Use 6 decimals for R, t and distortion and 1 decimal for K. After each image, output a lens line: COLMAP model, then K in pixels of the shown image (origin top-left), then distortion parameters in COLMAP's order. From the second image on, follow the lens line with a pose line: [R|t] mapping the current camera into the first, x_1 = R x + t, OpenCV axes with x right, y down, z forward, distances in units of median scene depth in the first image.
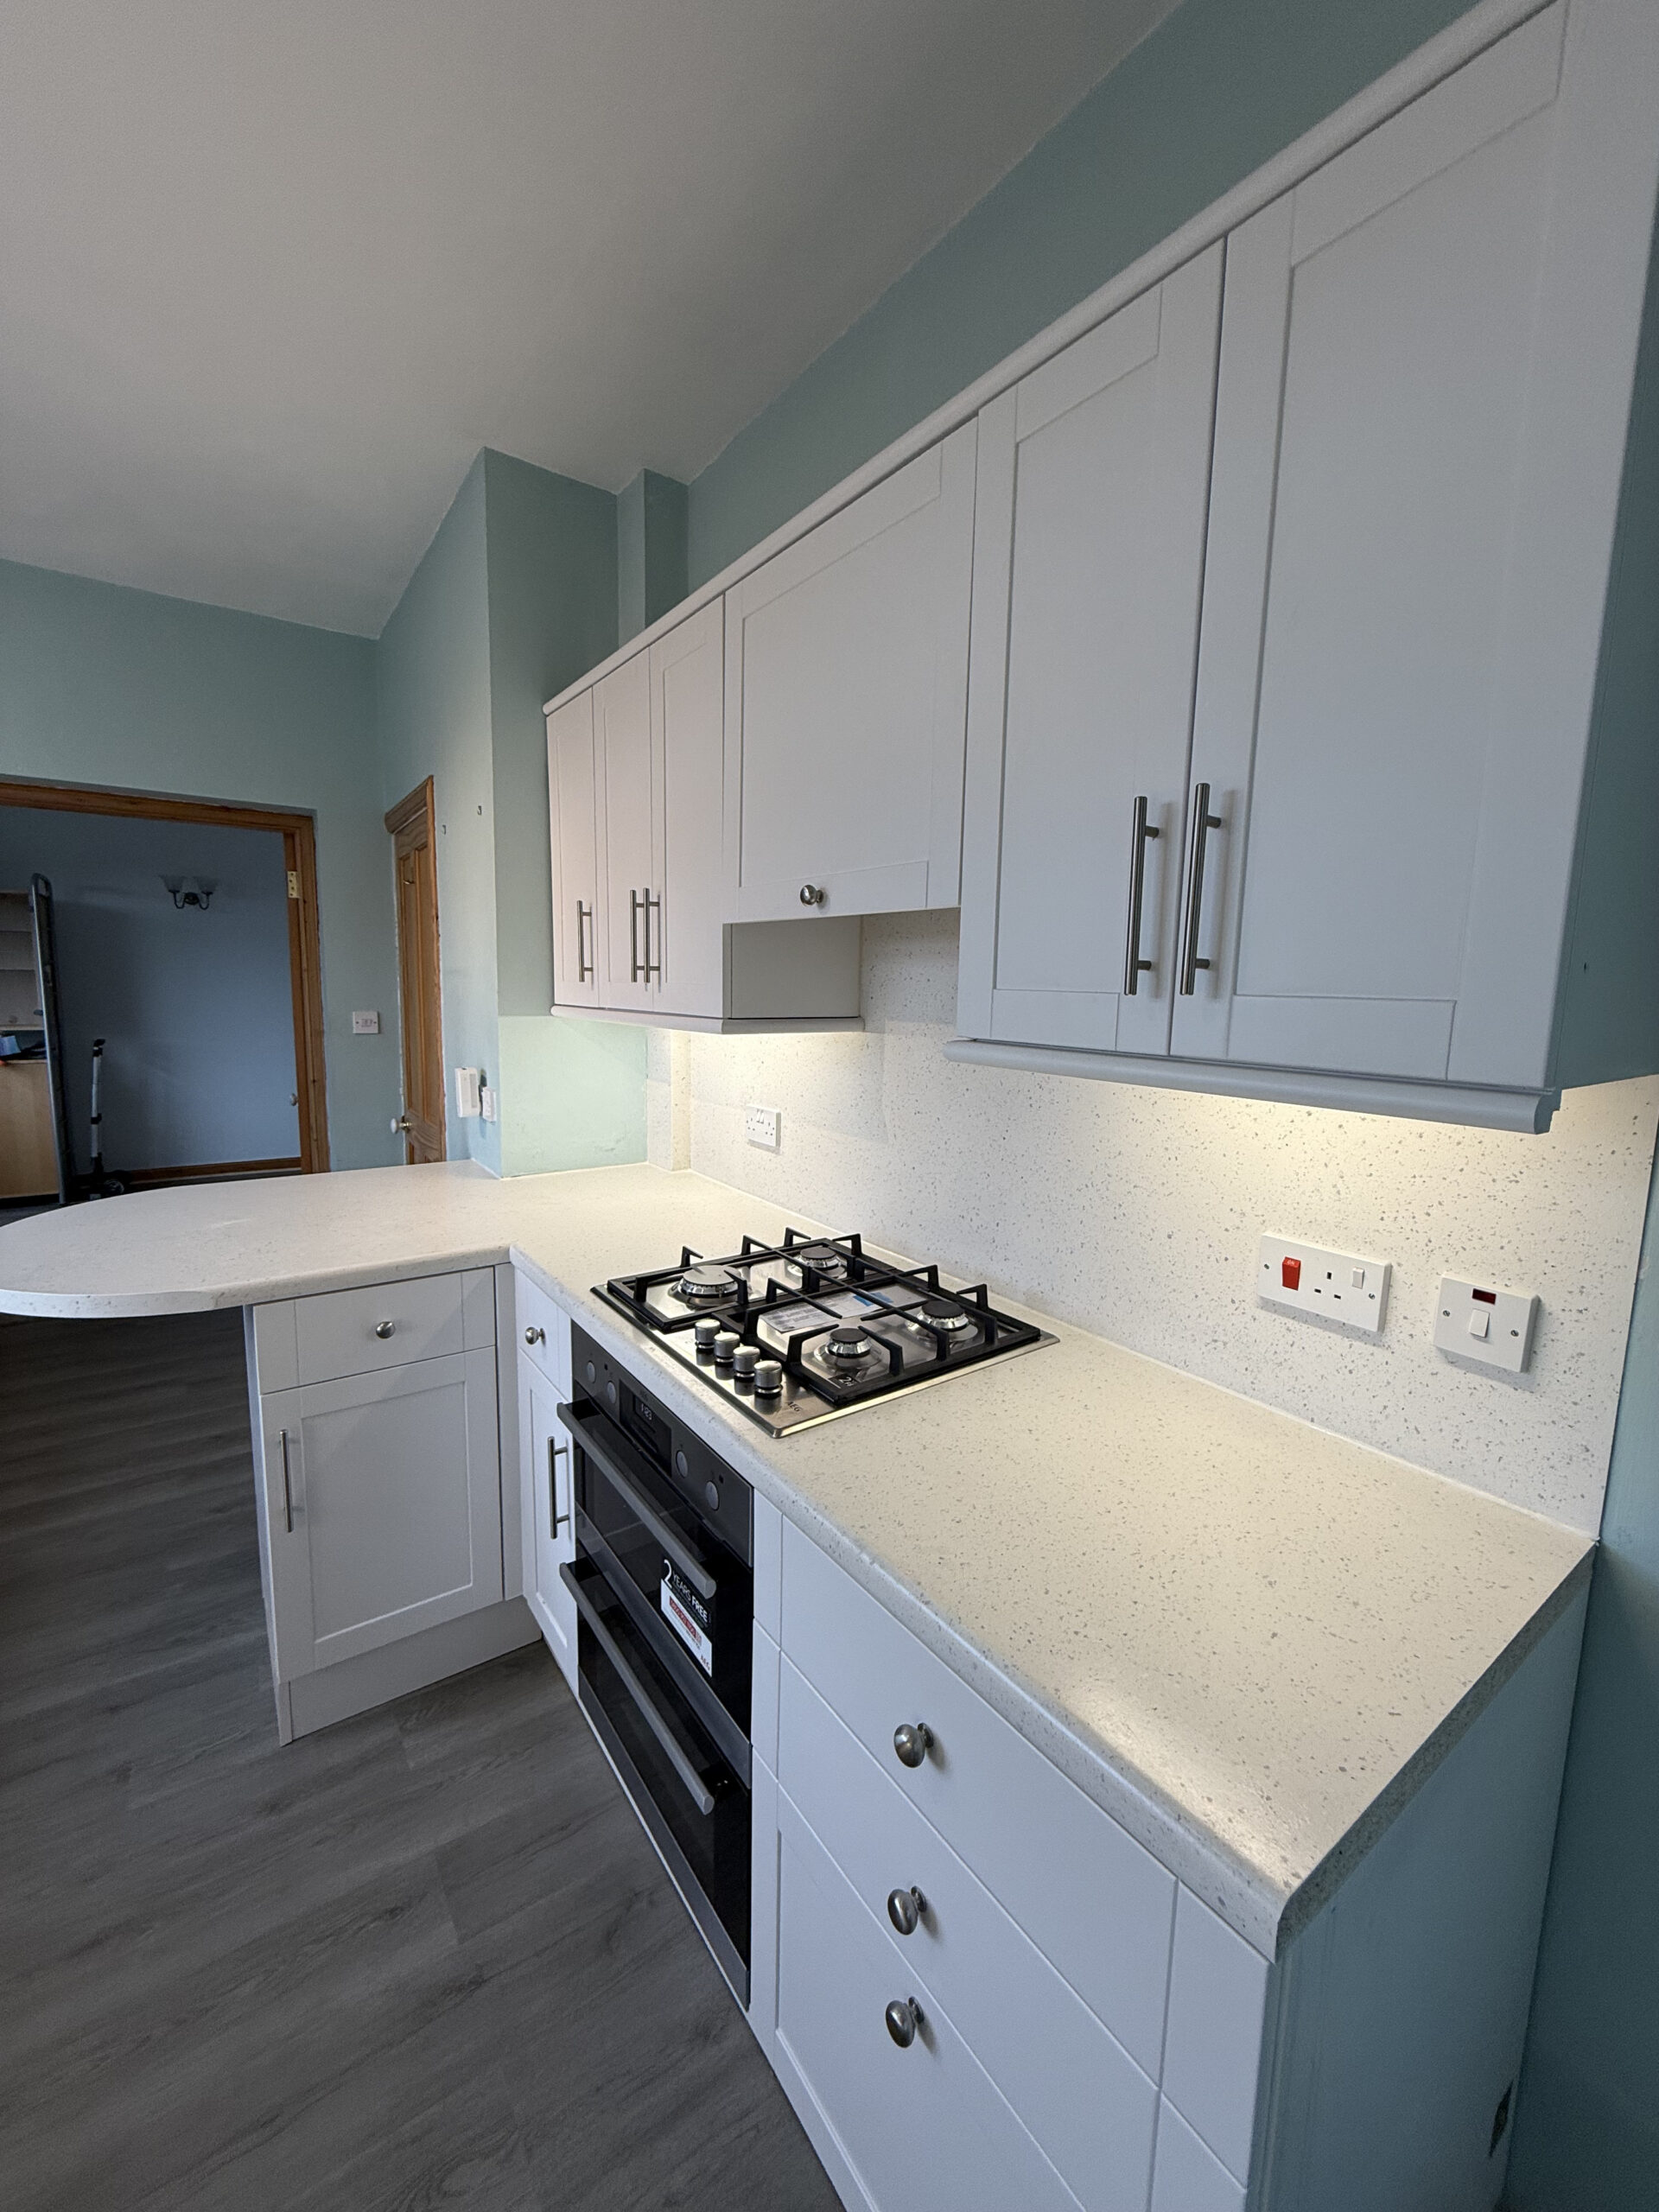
lens RADIAL K [[878.6, 0, 827.9], [0, 878.6, 1098.9], [0, 0, 1]] dist [0.000620, 0.000025]
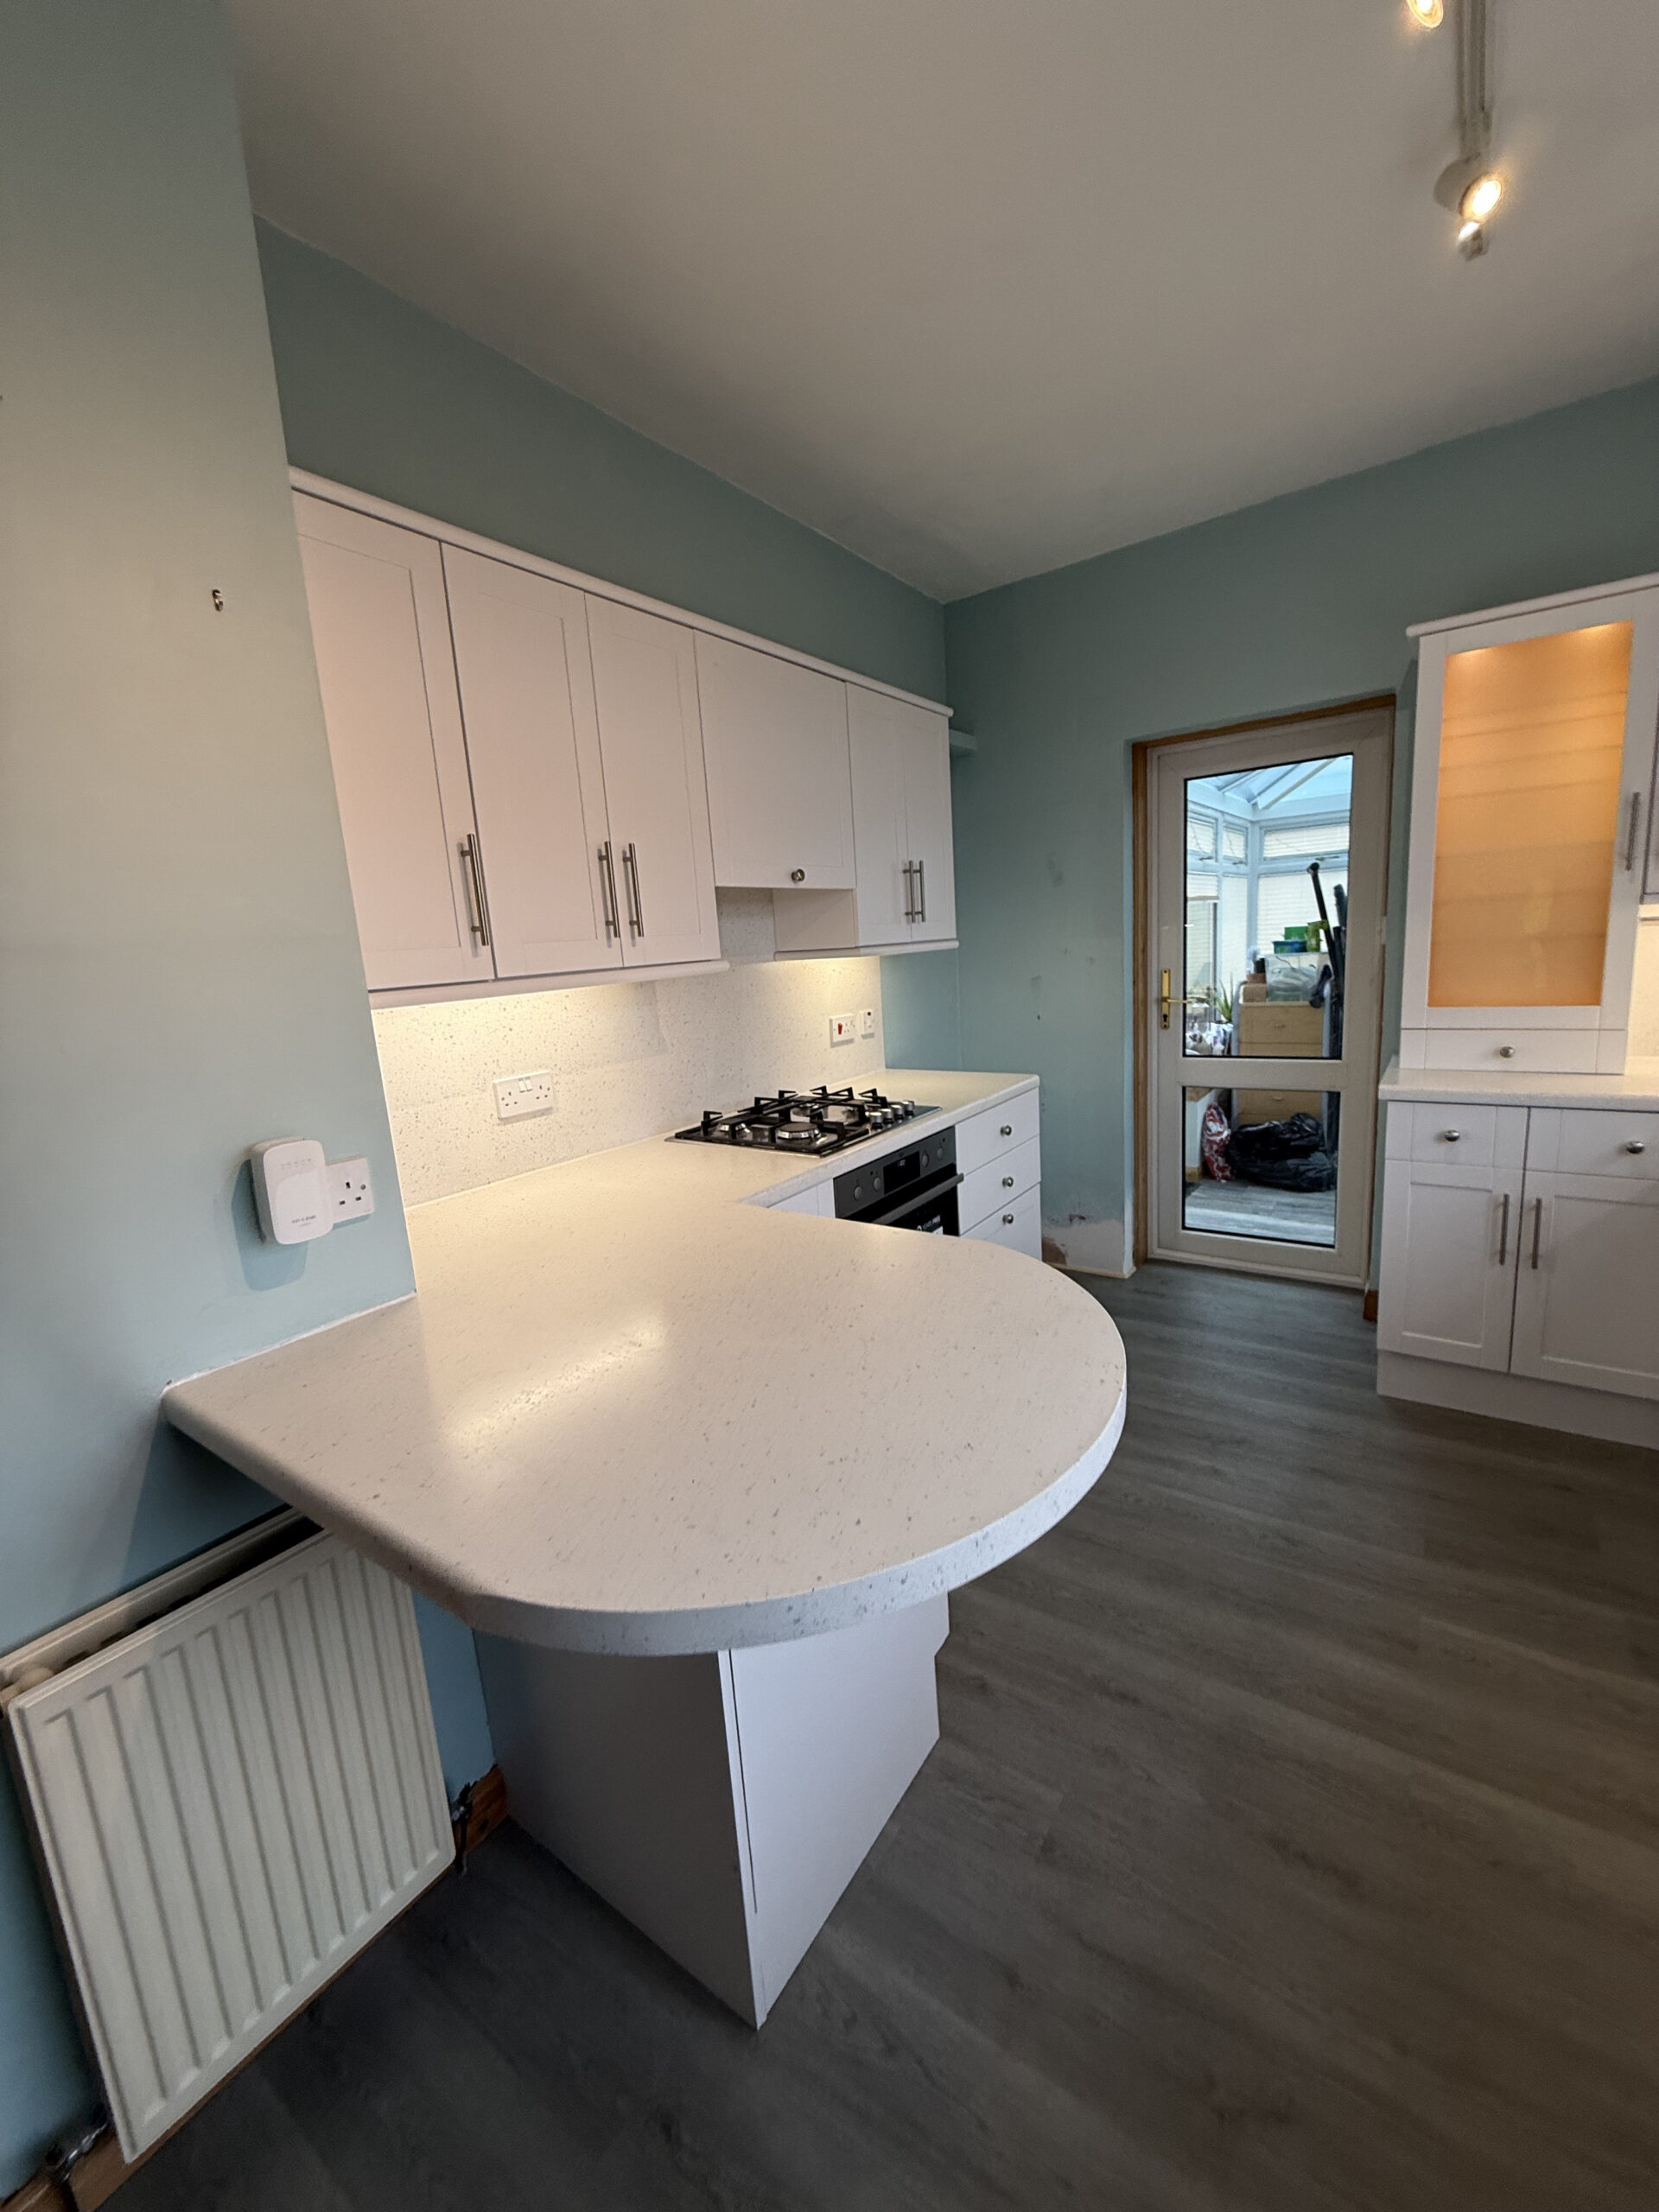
lens RADIAL K [[877.8, 0, 831.3], [0, 877.8, 1100.4], [0, 0, 1]] dist [-0.002289, -0.000060]
pose [[-0.331642, -0.168805, 0.928180, -1.323793], [0.182269, 0.953859, 0.238601, -0.160916], [-0.925630, 0.248308, -0.285572, 1.187988]]
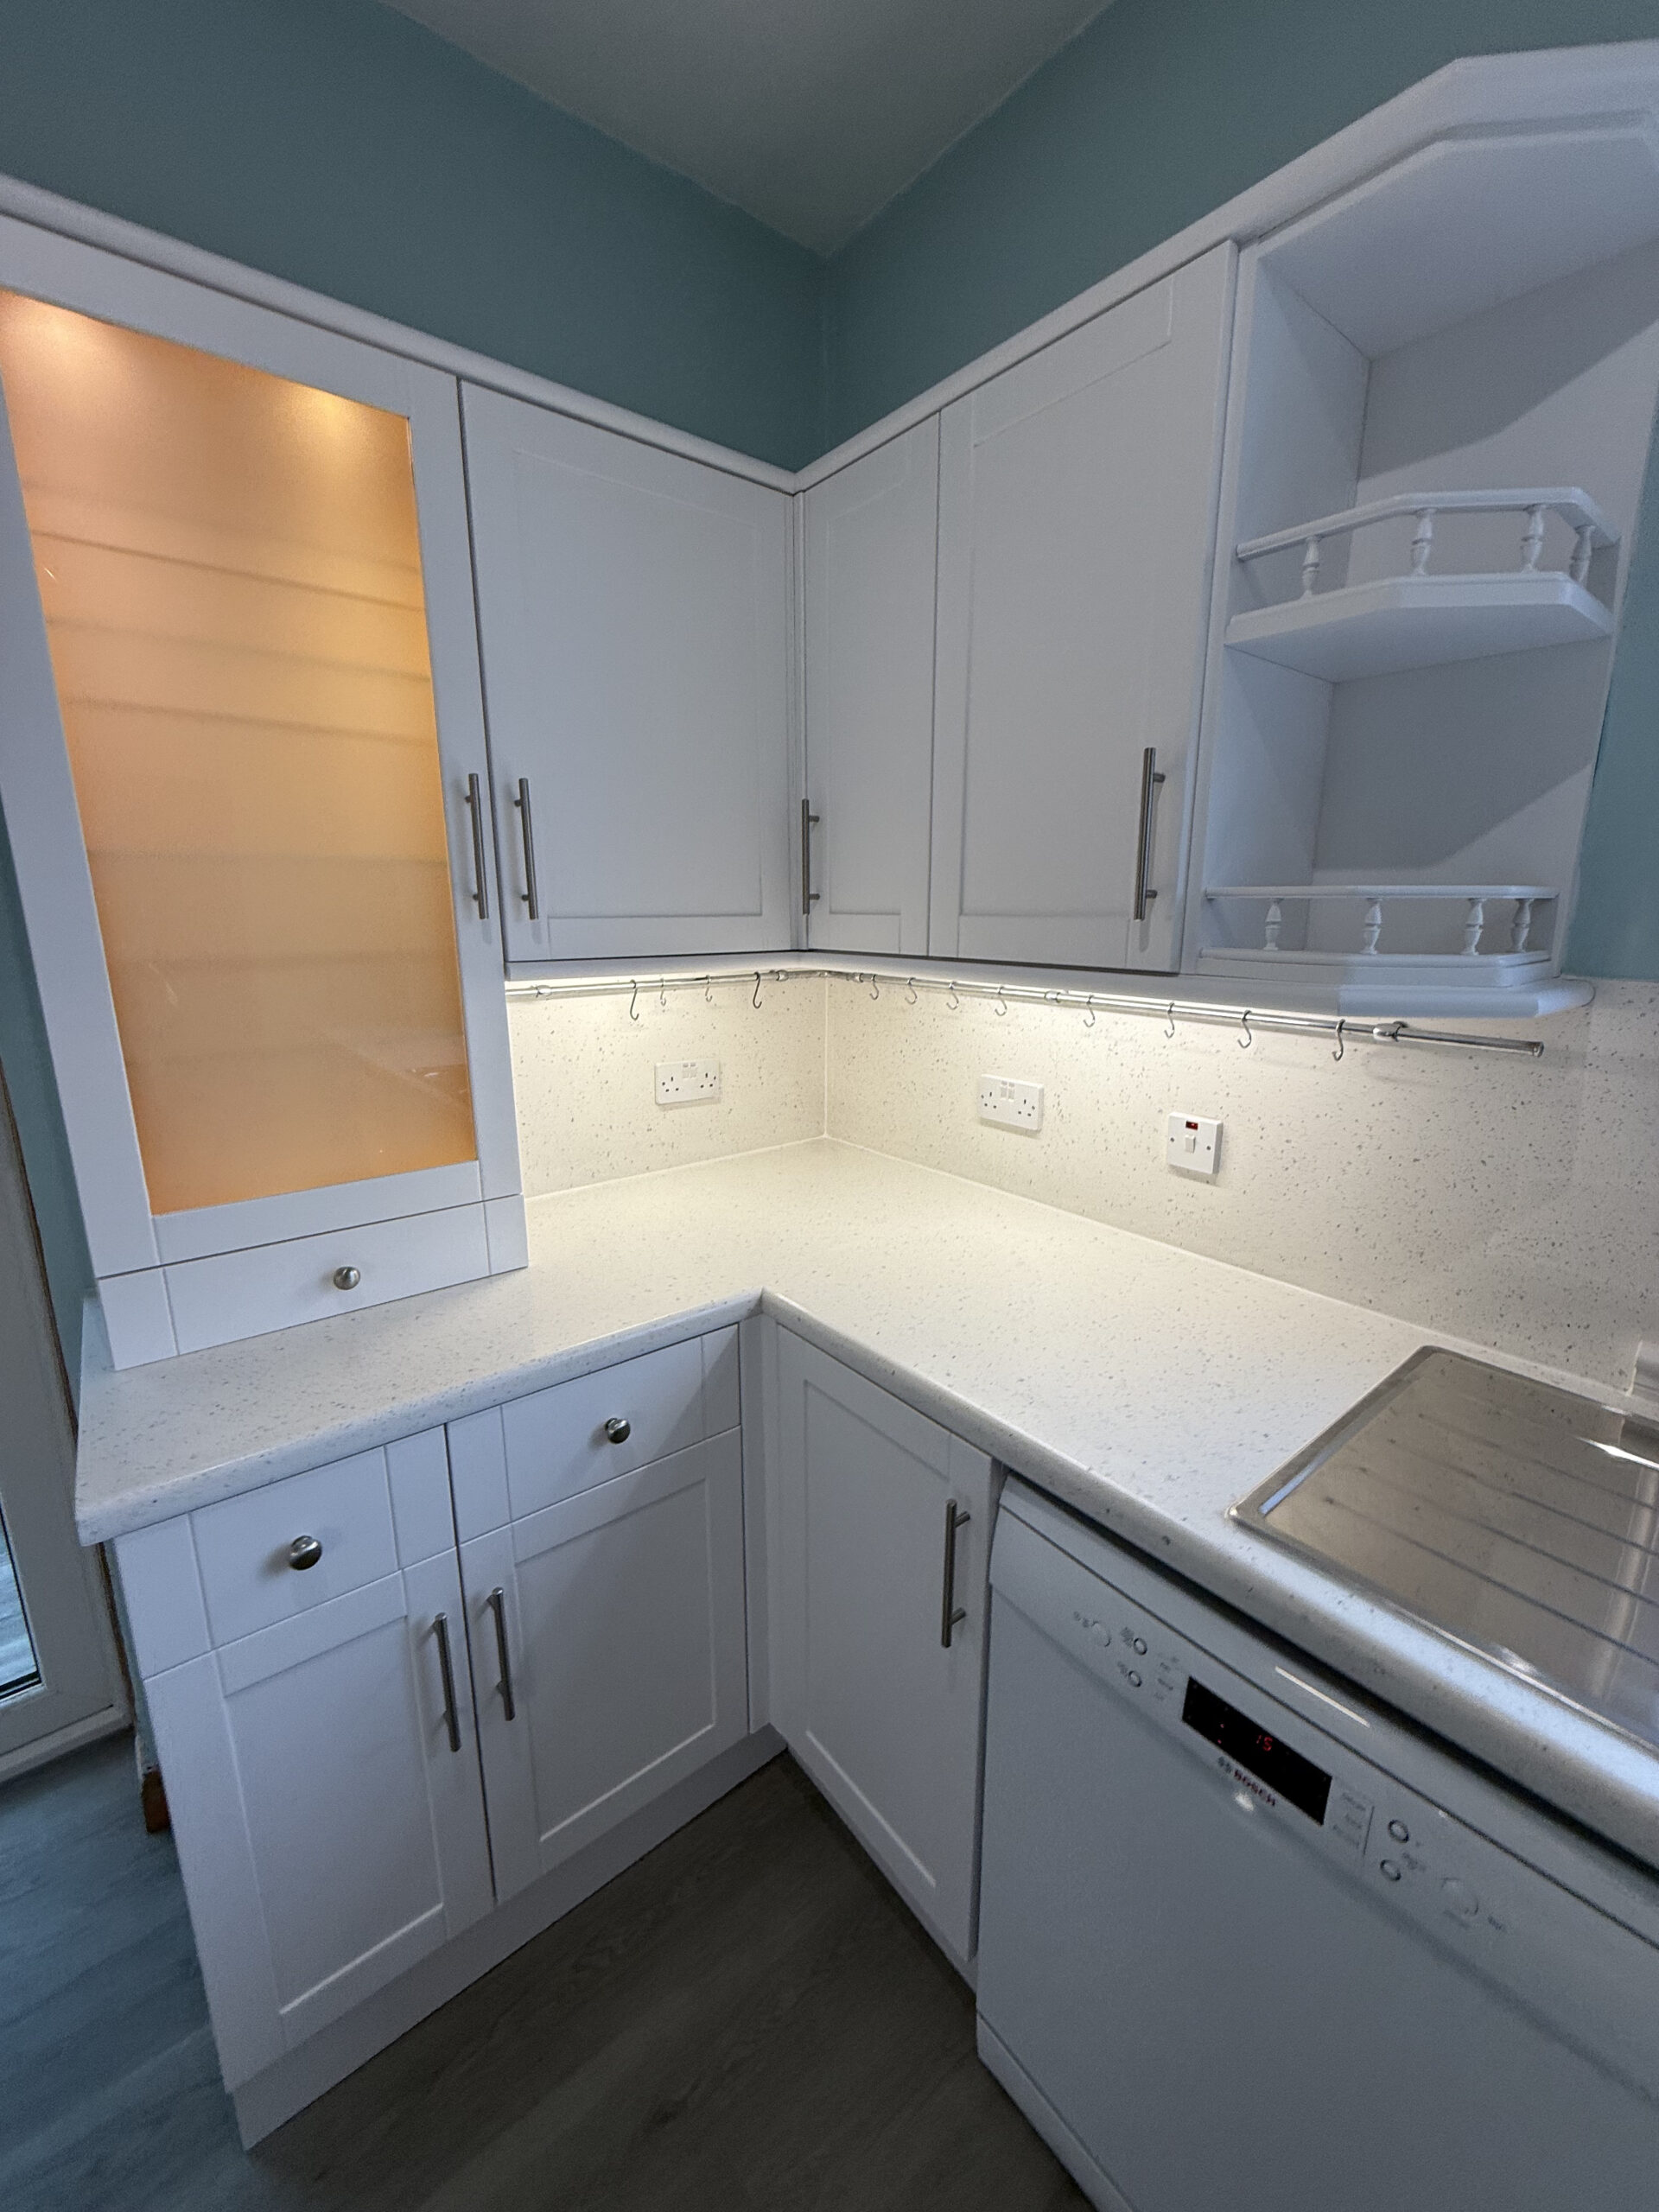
lens RADIAL K [[878.6, 0, 827.9], [0, 878.6, 1098.9], [0, 0, 1]] dist [0.000620, 0.000025]
pose [[-0.997822, -0.007465, -0.065547, -0.684919], [-0.029267, 0.940541, 0.338417, -0.072395], [0.059124, 0.339598, -0.938711, 0.367595]]
